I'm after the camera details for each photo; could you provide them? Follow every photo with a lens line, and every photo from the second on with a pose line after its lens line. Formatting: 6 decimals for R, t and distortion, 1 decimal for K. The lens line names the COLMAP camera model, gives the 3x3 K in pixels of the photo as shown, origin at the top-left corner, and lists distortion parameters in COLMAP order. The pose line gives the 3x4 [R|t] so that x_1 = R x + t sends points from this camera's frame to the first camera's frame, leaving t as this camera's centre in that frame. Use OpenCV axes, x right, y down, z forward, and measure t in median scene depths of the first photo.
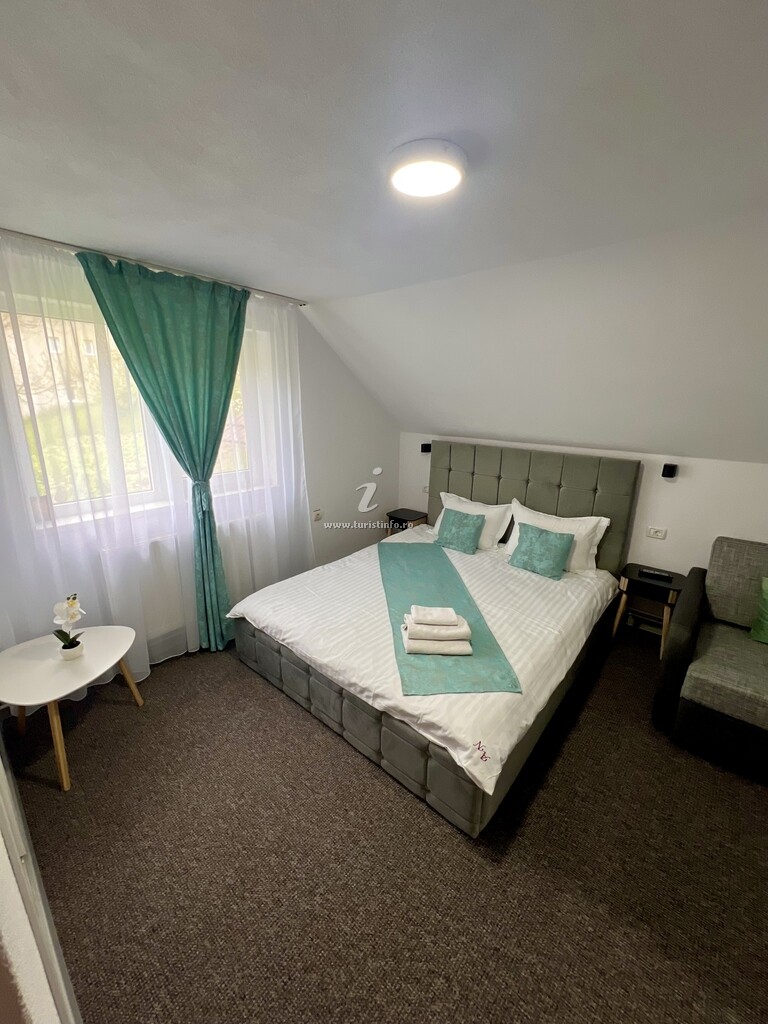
lens RADIAL K [[408.3, 0, 381.9], [0, 408.3, 511.0], [0, 0, 1]] dist [0.002294, 0.000316]
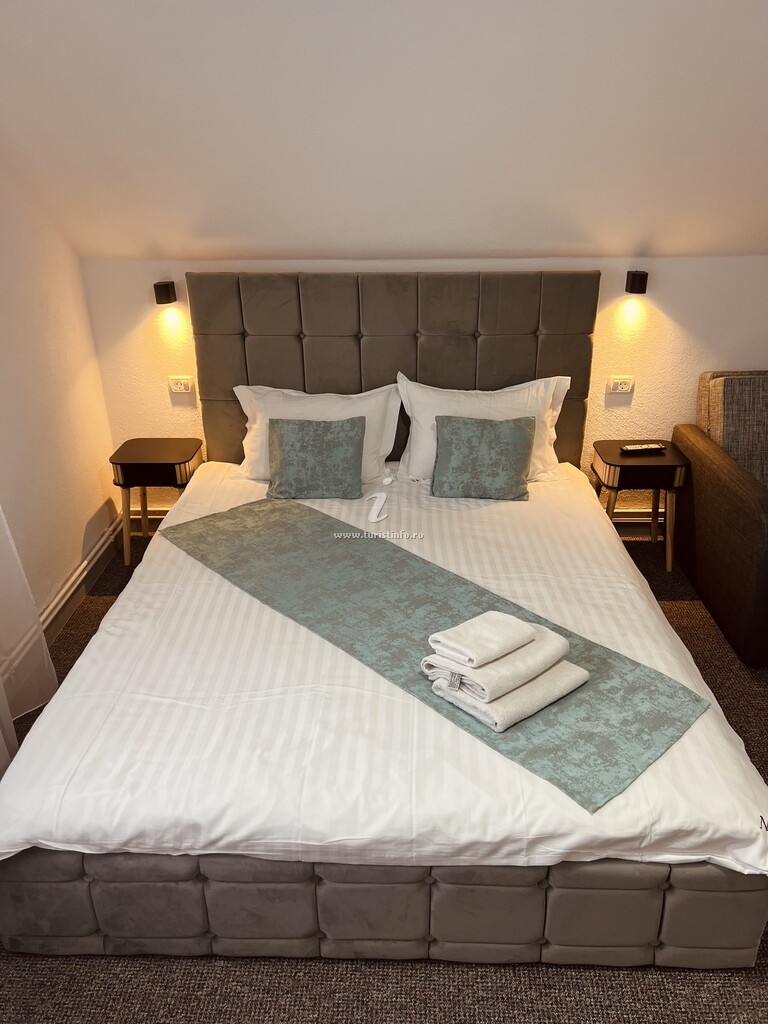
lens RADIAL K [[756.0, 0, 383.9], [0, 756.0, 511.4], [0, 0, 1]] dist [0.030711, -0.026117]
pose [[0.776870, -0.283604, 0.562175, -0.425045], [0.194886, 0.957282, 0.213614, -0.106122], [-0.598742, -0.056390, 0.798954, 0.340599]]
